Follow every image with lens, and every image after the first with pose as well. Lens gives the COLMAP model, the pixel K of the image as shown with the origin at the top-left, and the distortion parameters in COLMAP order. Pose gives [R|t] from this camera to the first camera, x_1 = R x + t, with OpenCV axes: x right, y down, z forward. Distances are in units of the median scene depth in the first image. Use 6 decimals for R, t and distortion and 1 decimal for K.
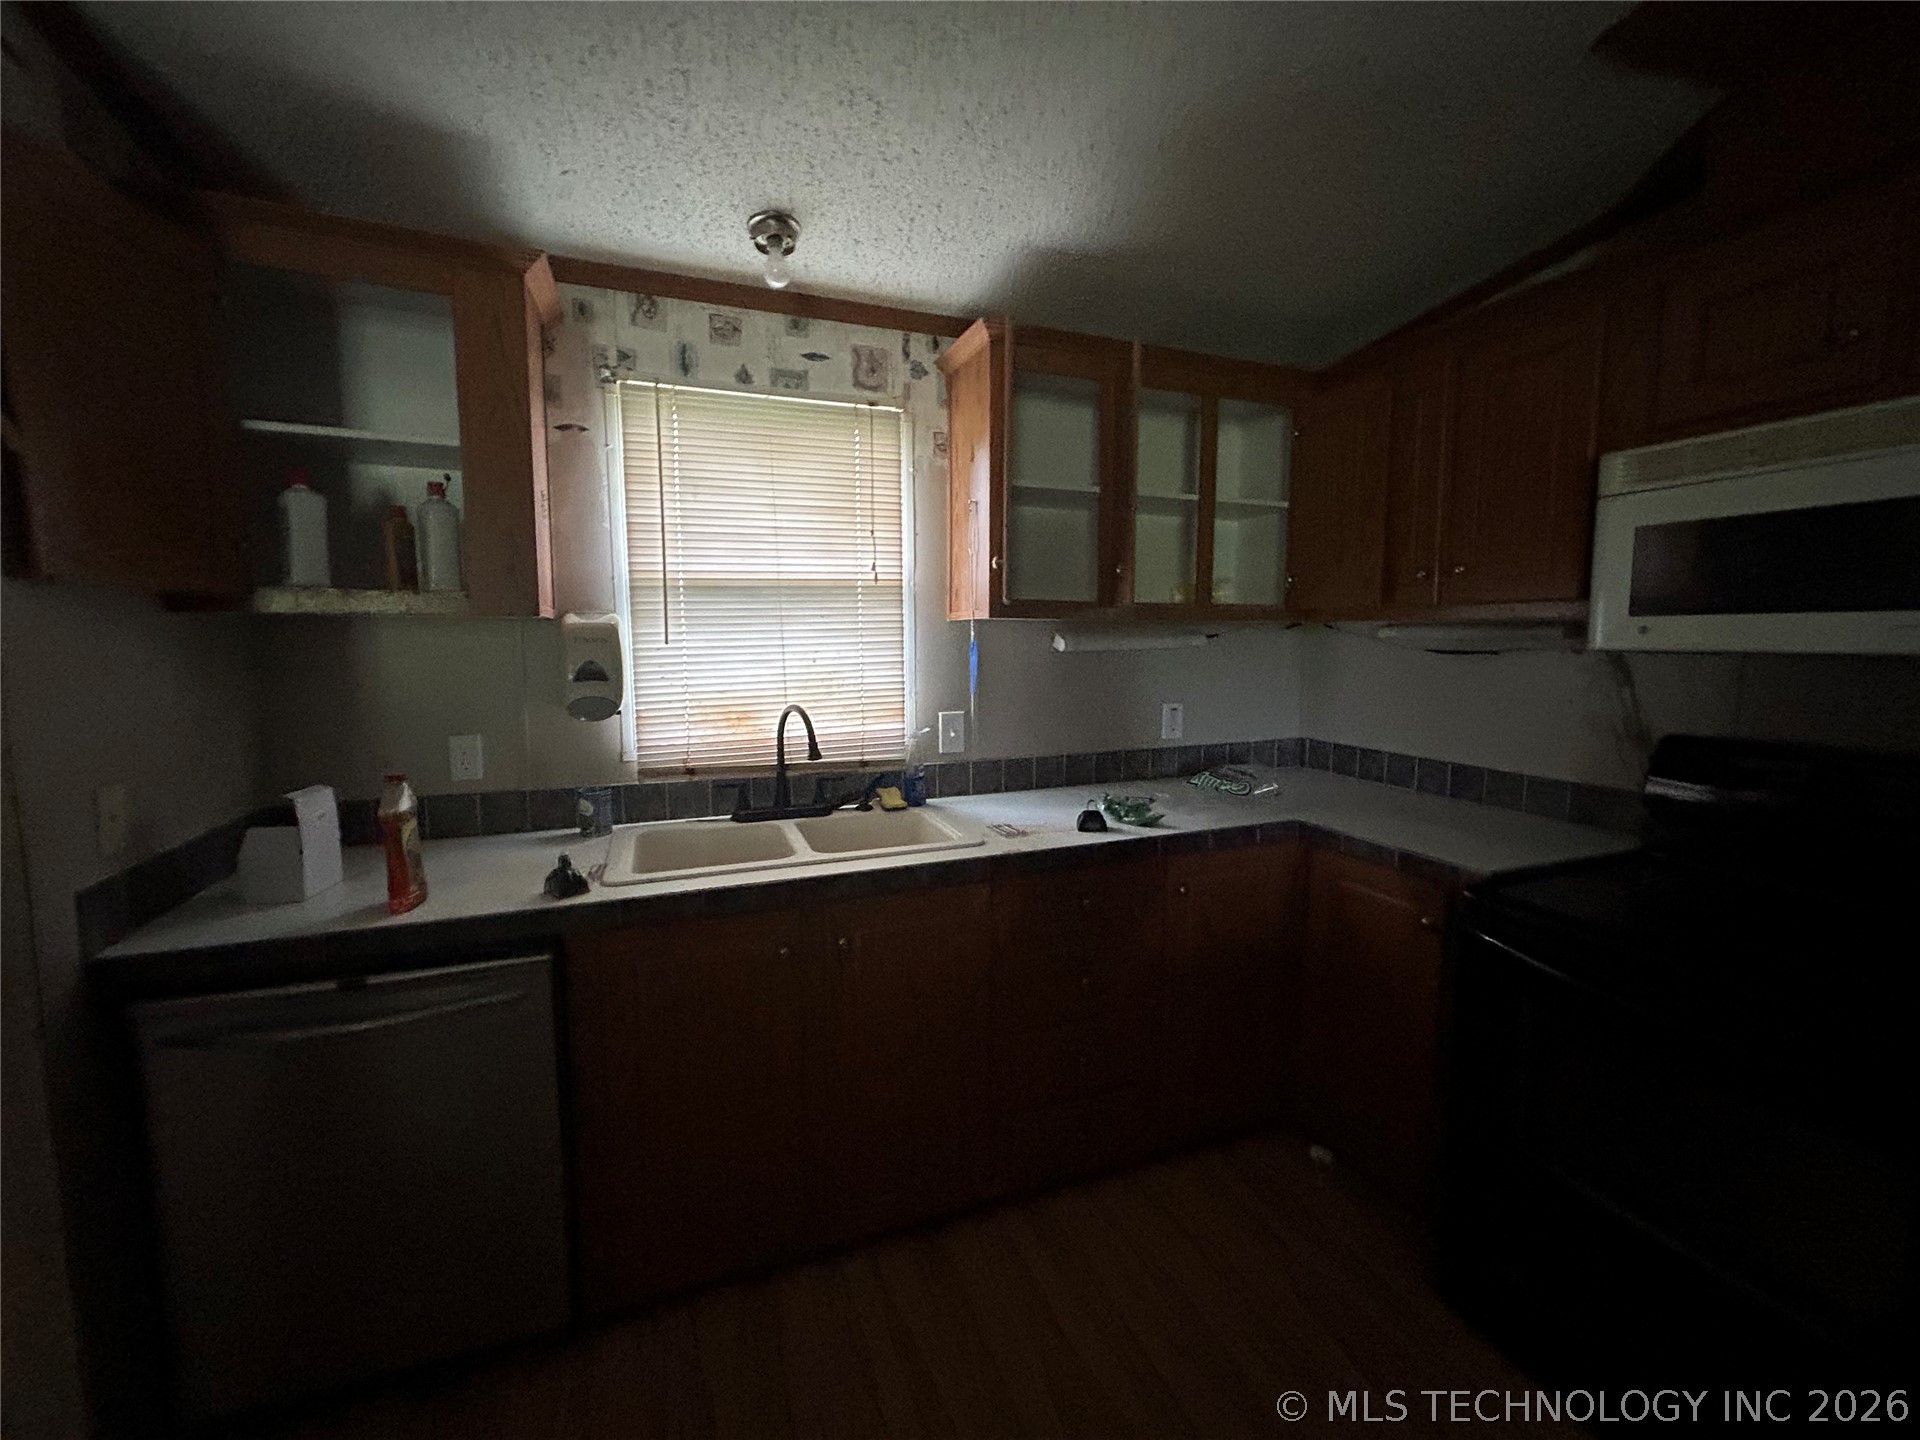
lens RADIAL K [[767.3, 0, 963.8], [0, 767.3, 720.5], [0, 0, 1]] dist [-0.003468, -0.000257]
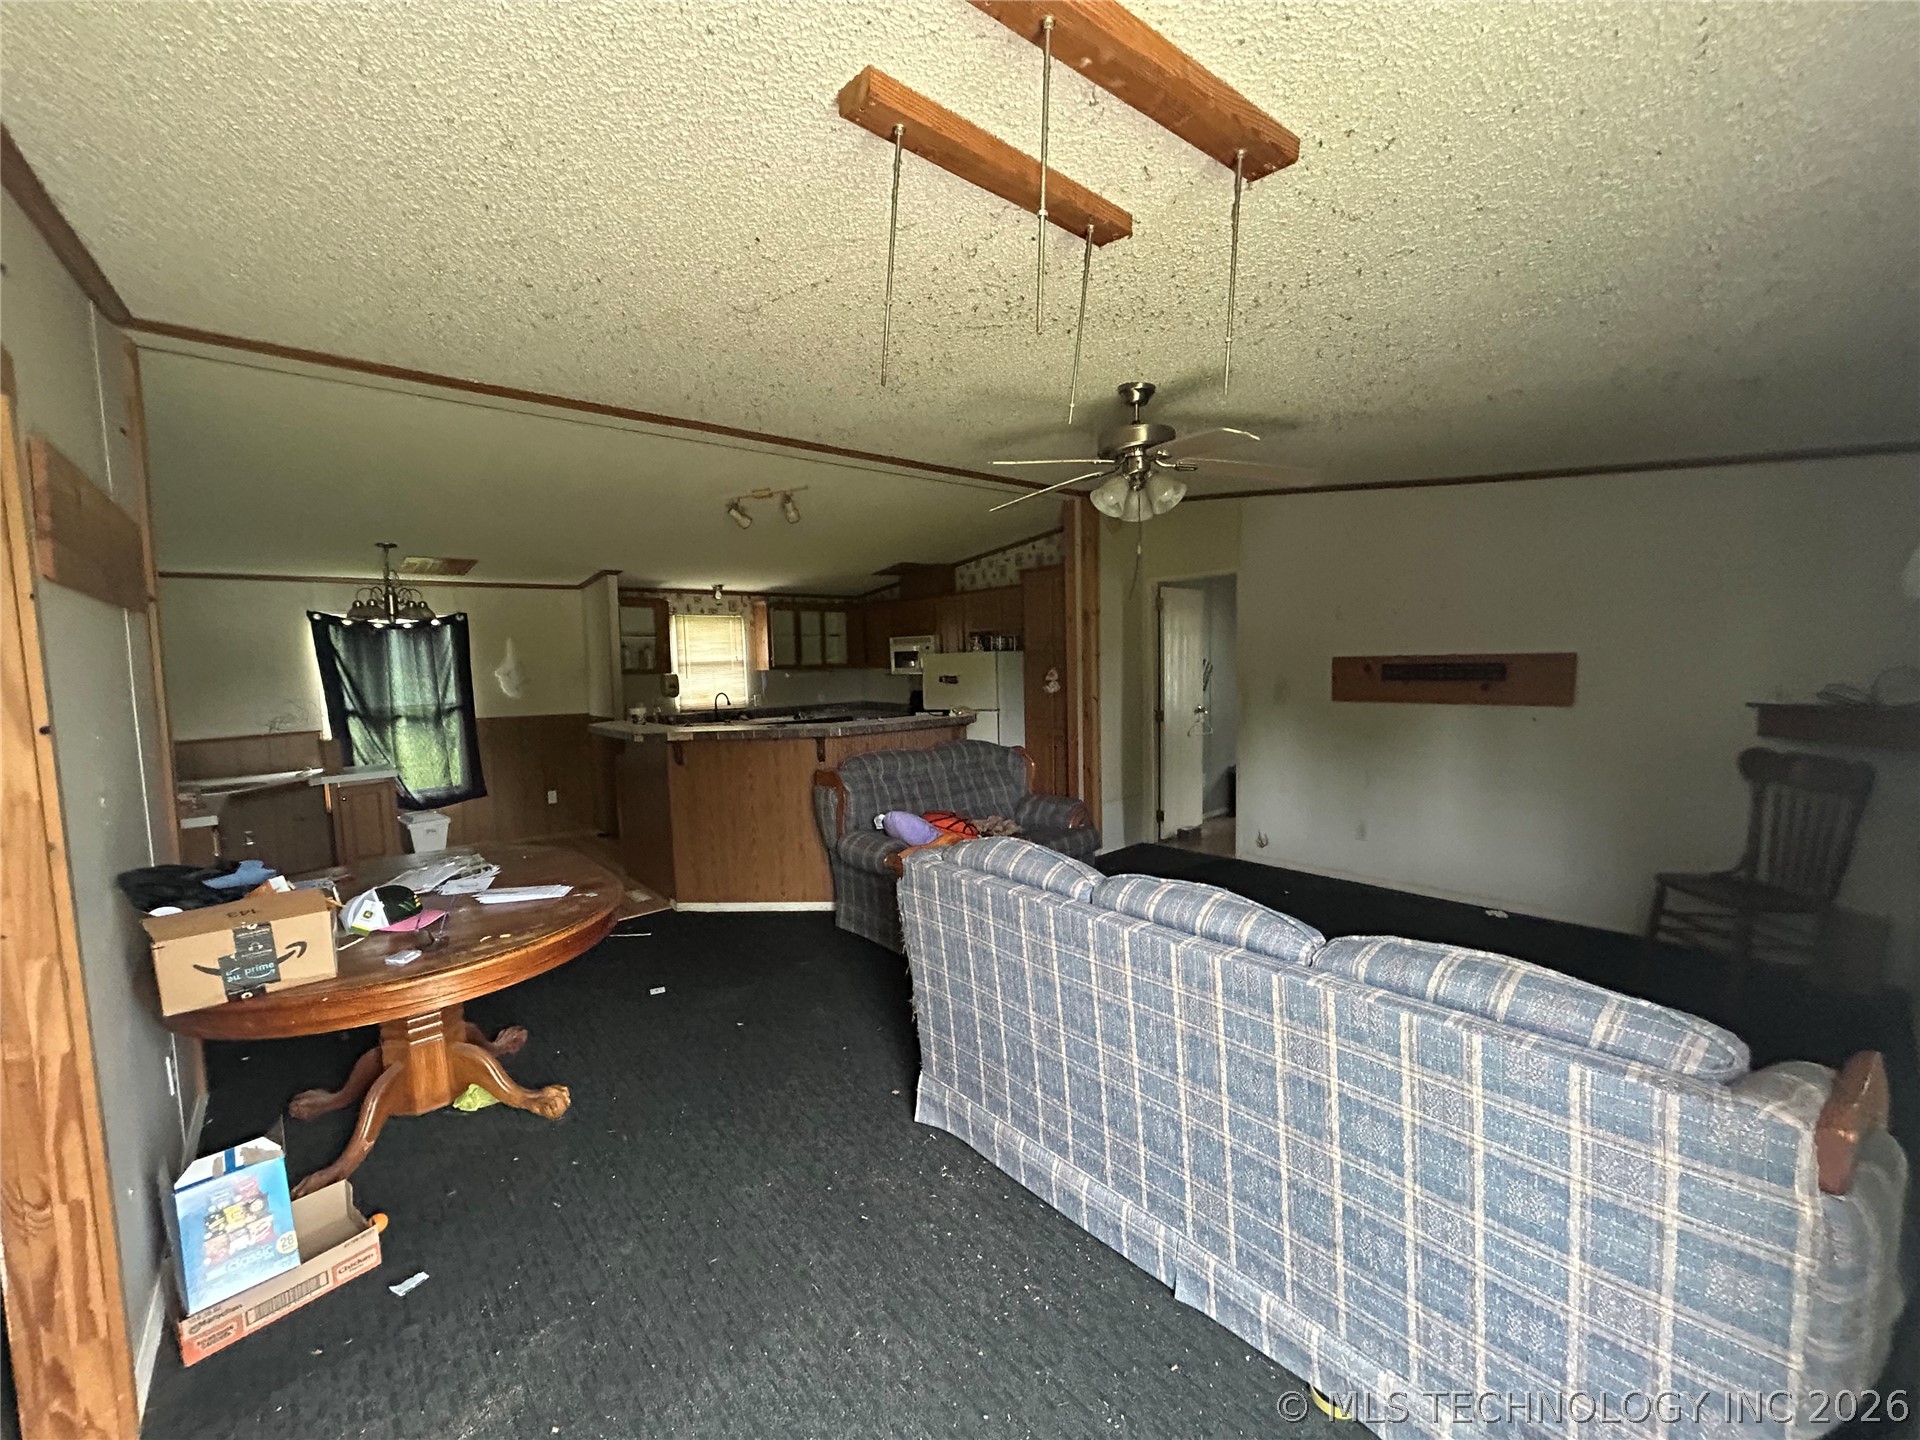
lens RADIAL K [[767.3, 0, 963.8], [0, 767.3, 720.5], [0, 0, 1]] dist [-0.003468, -0.000257]
pose [[0.938870, -0.049870, 0.340642, -0.388818], [0.059669, 0.998050, -0.018342, 0.266363], [-0.339063, 0.037546, 0.940014, -3.112333]]
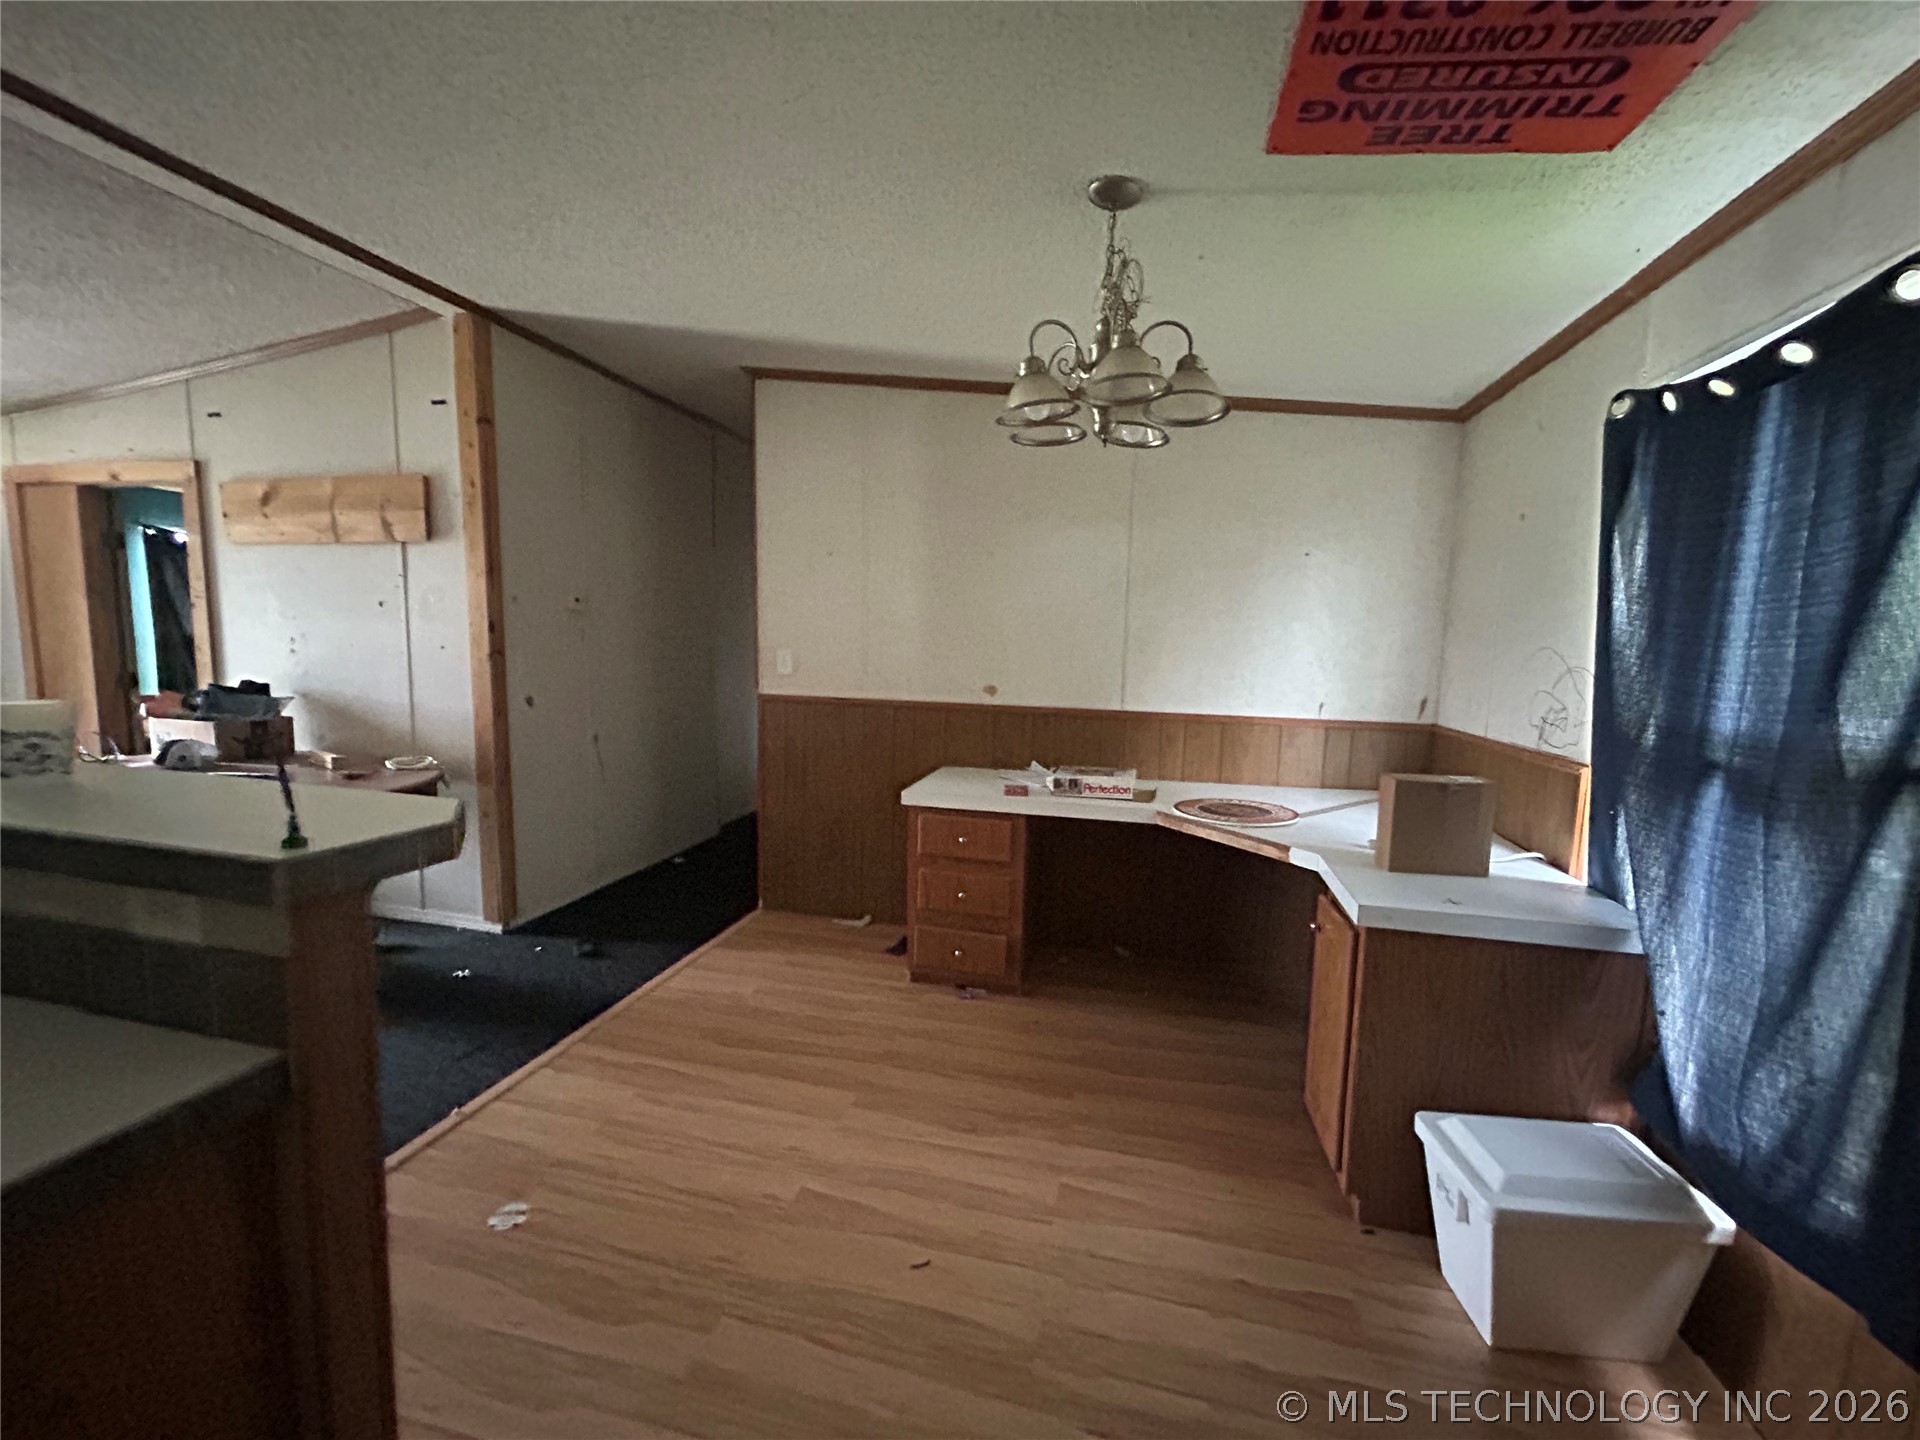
lens RADIAL K [[767.3, 0, 963.8], [0, 767.3, 720.5], [0, 0, 1]] dist [-0.003468, -0.000257]
pose [[-0.565941, 0.079654, -0.820589, -0.471044], [-0.108452, 0.979480, 0.169874, -0.033787], [0.817281, 0.185133, -0.545689, 0.358498]]
